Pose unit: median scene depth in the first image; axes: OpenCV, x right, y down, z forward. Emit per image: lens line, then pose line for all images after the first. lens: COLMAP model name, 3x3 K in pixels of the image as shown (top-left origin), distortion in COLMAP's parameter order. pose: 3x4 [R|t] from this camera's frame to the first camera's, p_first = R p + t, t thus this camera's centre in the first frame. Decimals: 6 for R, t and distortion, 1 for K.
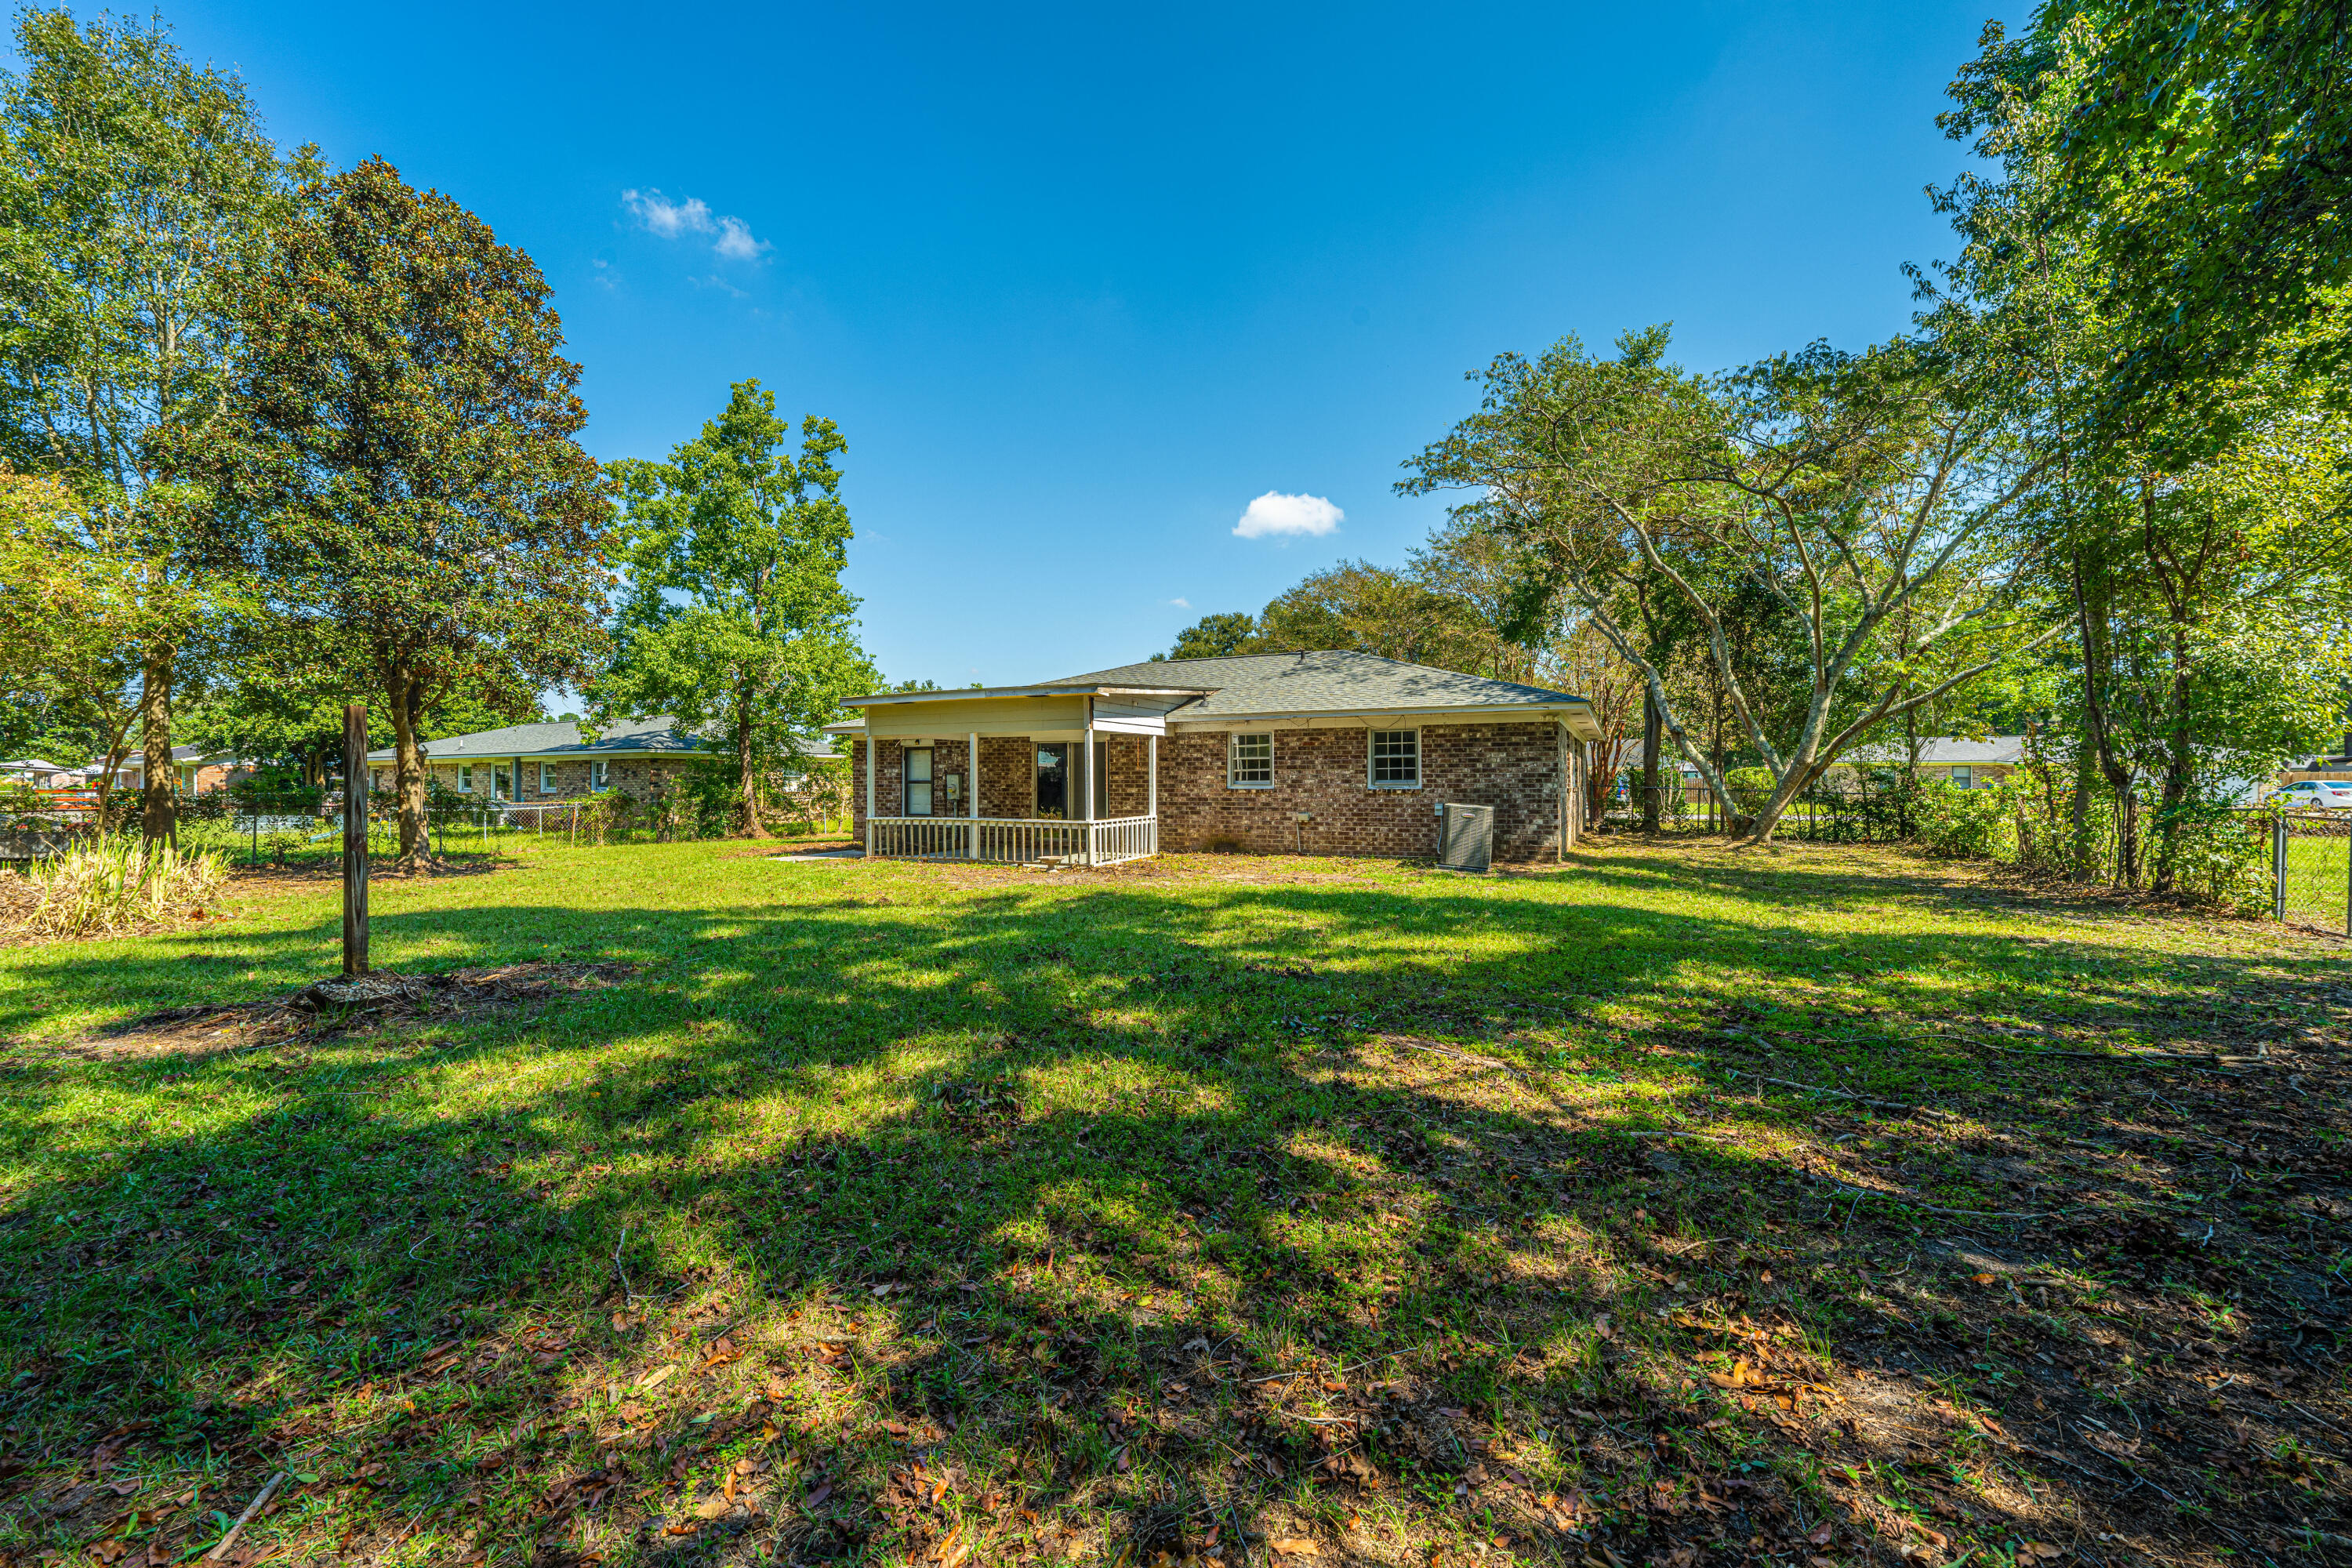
lens RADIAL K [[932.2, 0, 1202.3], [0, 932.2, 793.4], [0, 0, 1]] dist [-0.000253, 0.000033]
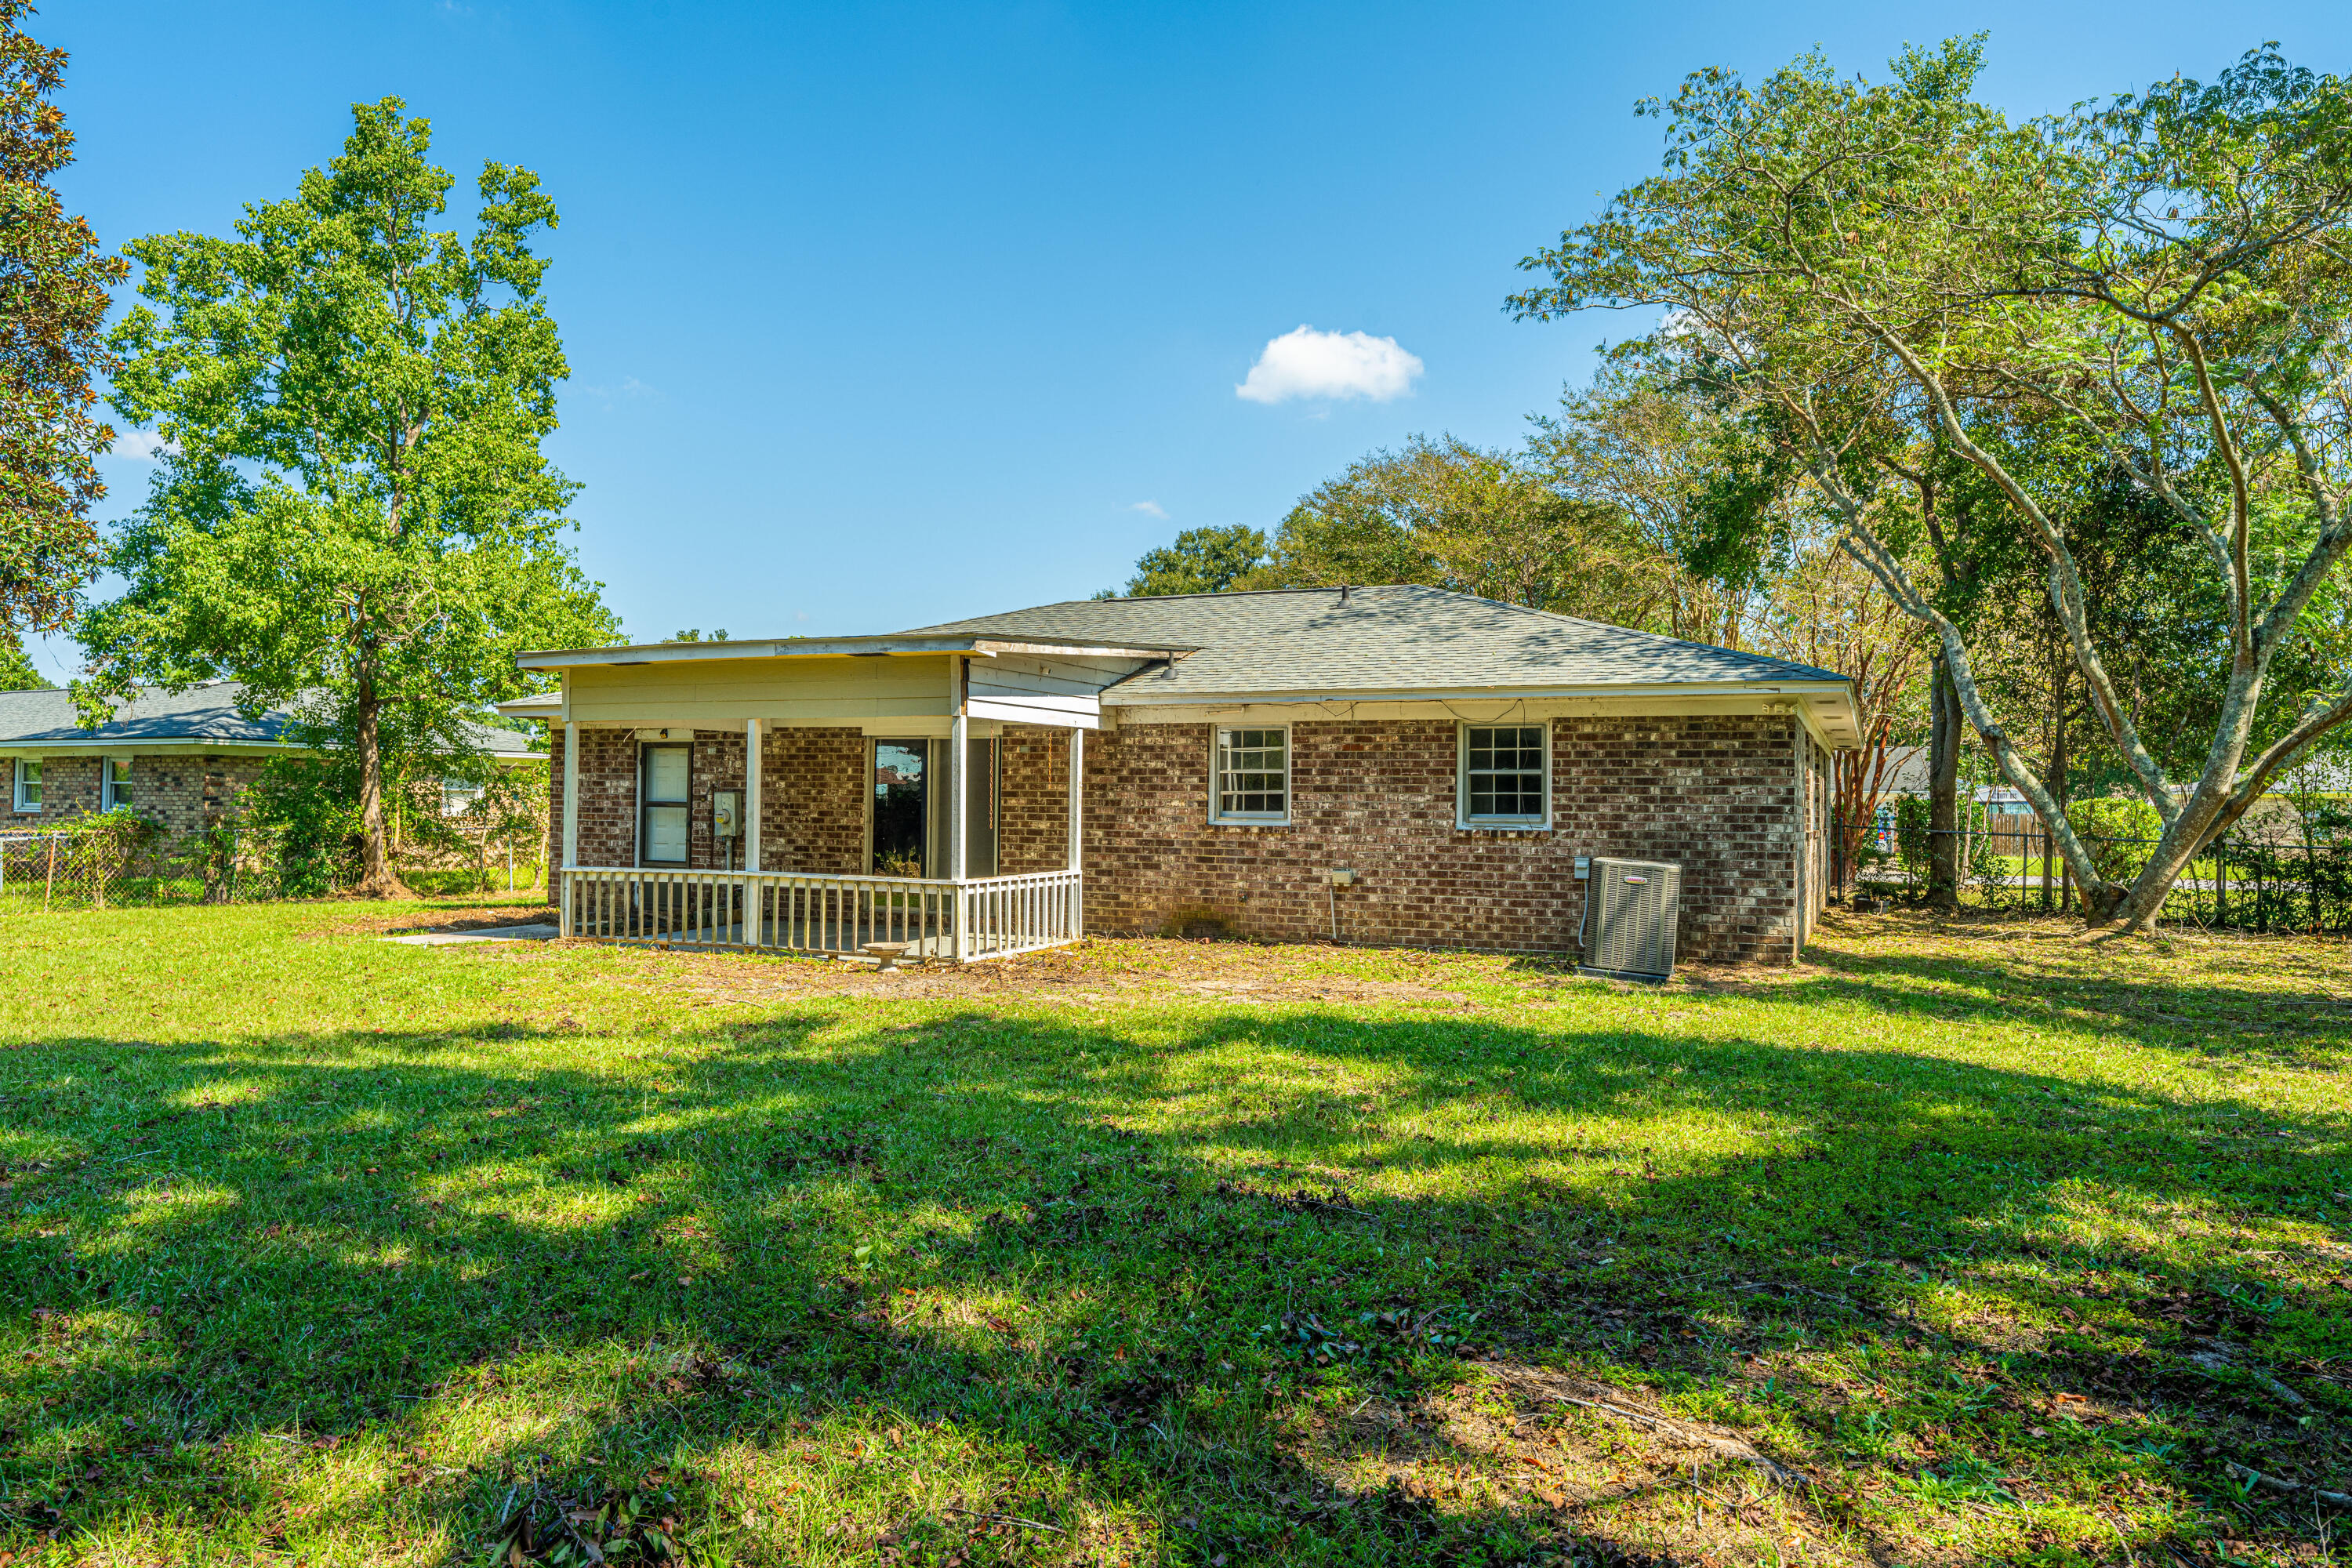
lens RADIAL K [[1560.1, 0, 1206.3], [0, 1560.1, 804.0], [0, 0, 1]] dist [-0.002699, 0.000275]
pose [[0.999724, 0.014436, 0.018532, 0.008140], [-0.014167, 0.999793, -0.014595, -0.003863], [-0.018738, 0.014328, 0.999722, 0.056628]]
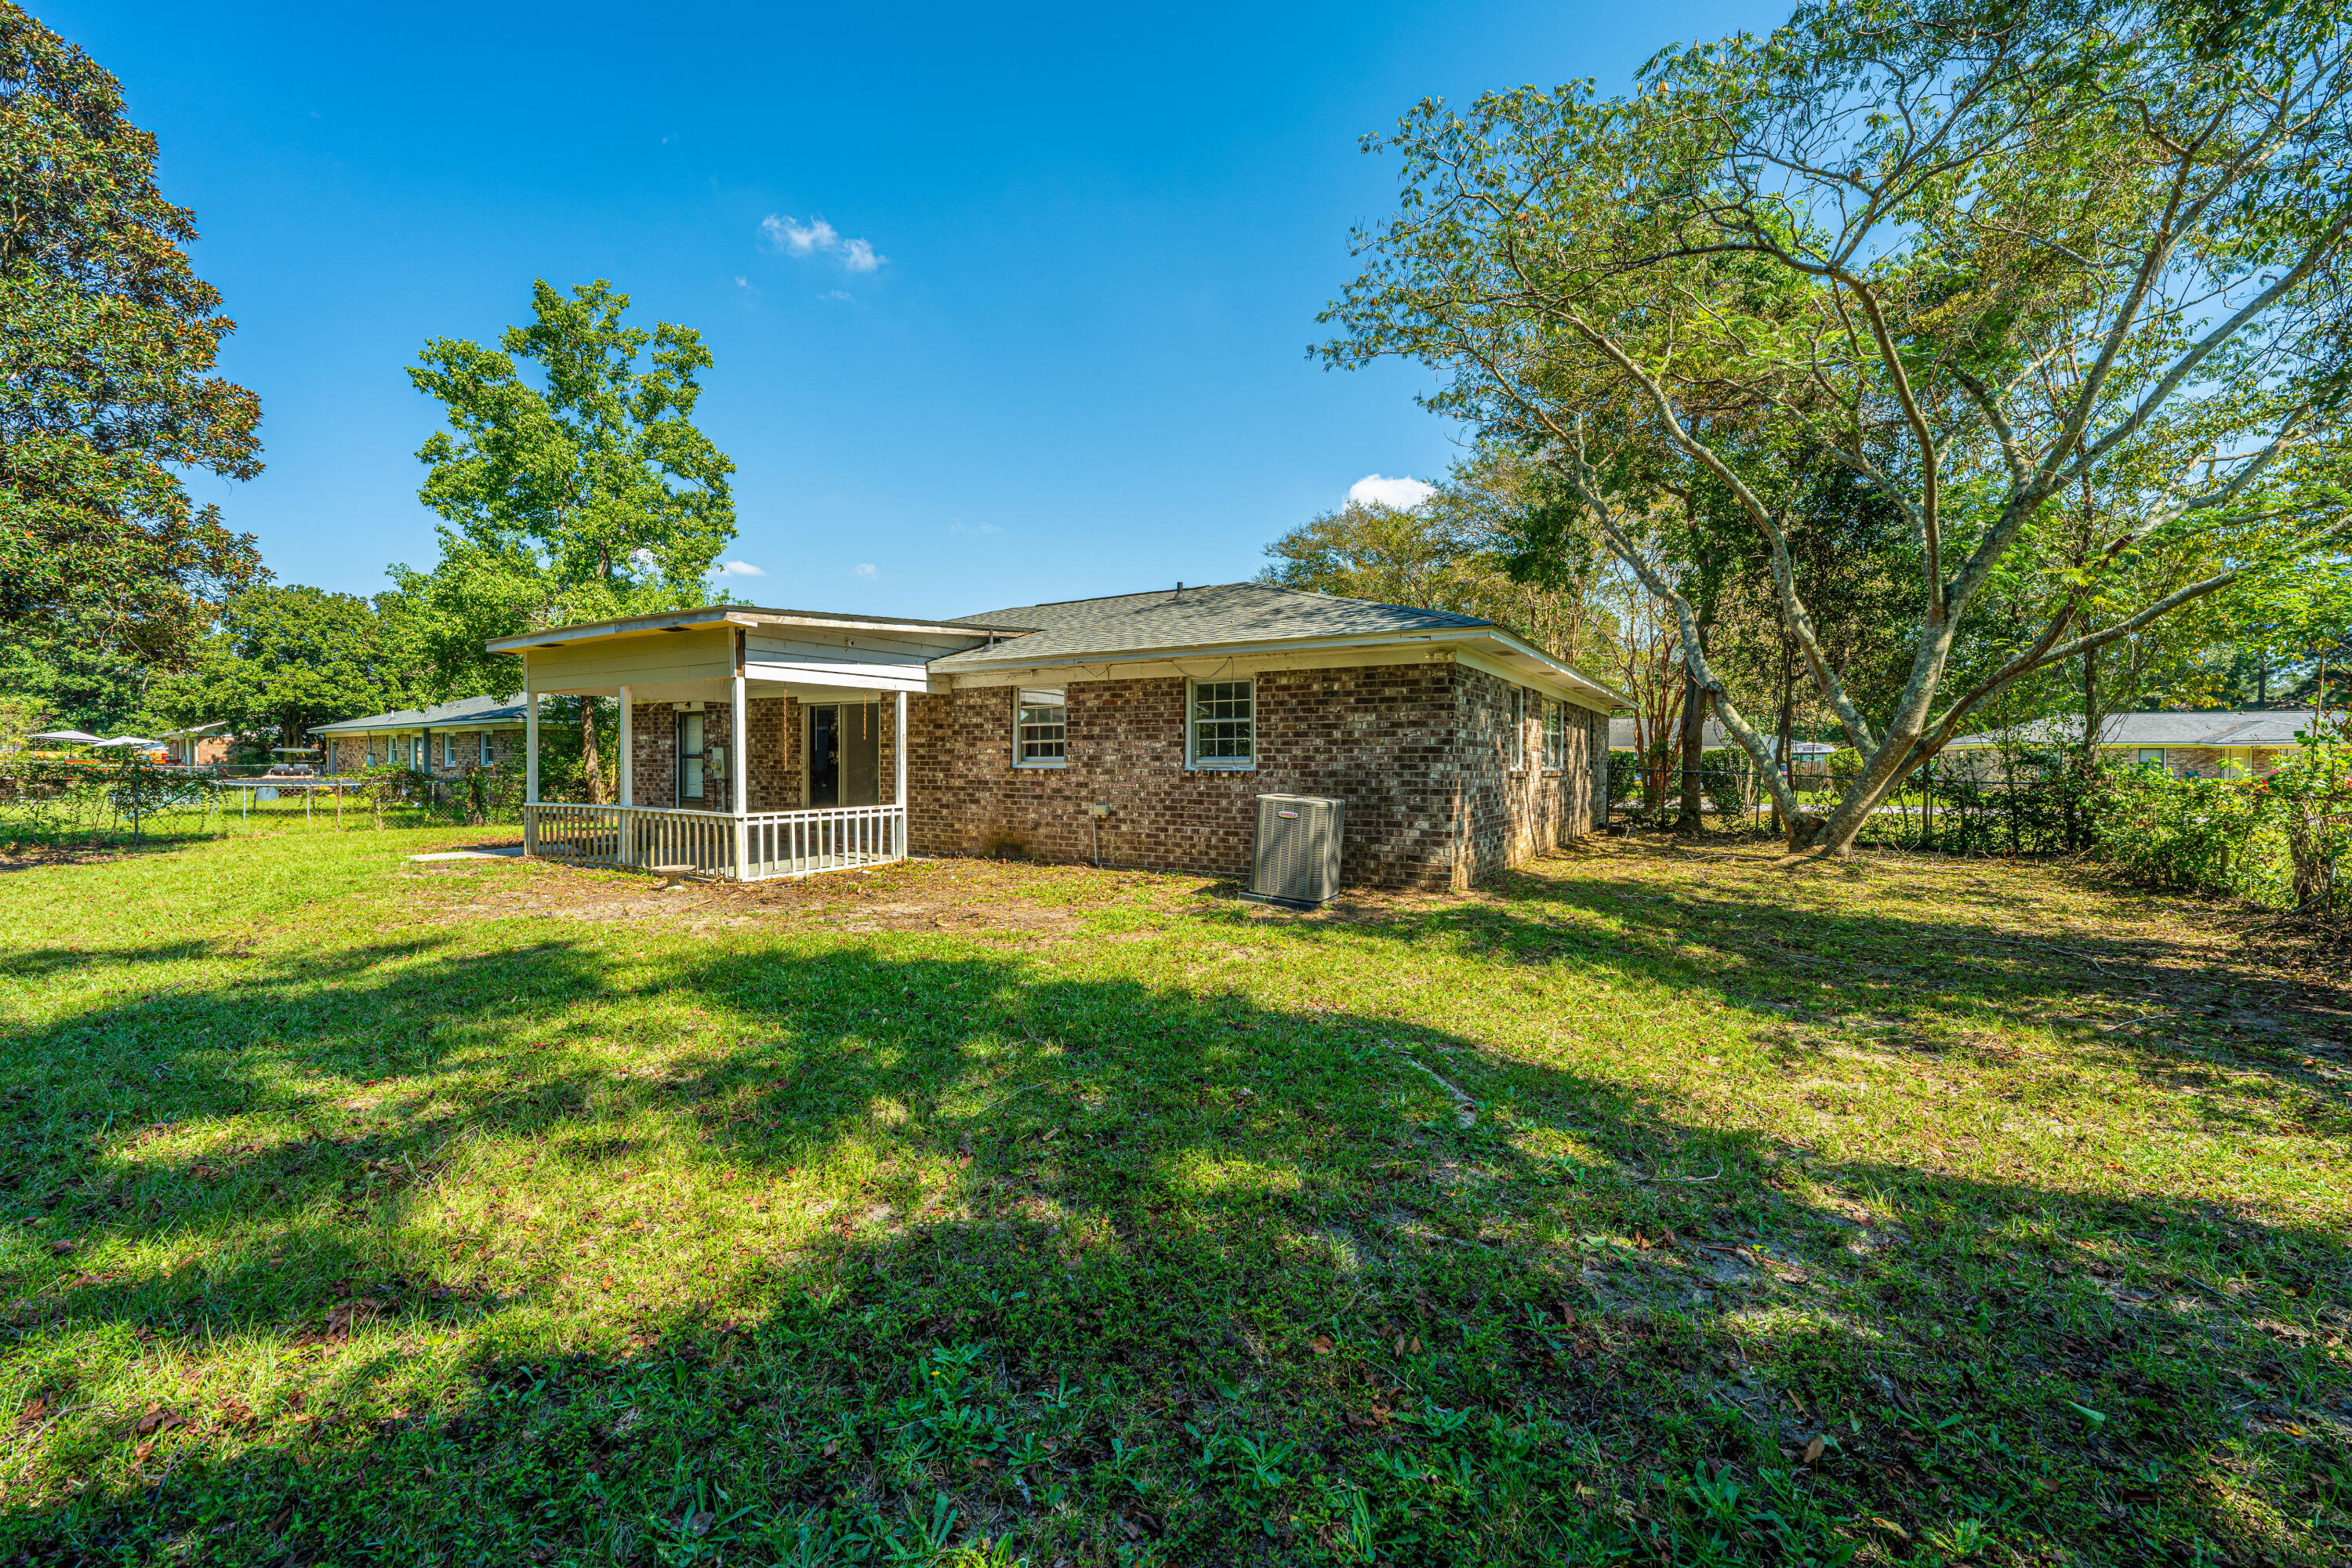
lens RADIAL K [[941.7, 0, 1177.6], [0, 941.7, 792.5], [0, 0, 1]] dist [-0.000091, 0.000126]
pose [[0.993344, 0.011222, -0.114639, 0.235052], [-0.008854, 0.999737, 0.021140, -0.002654], [0.114846, -0.019984, 0.993182, 0.313675]]
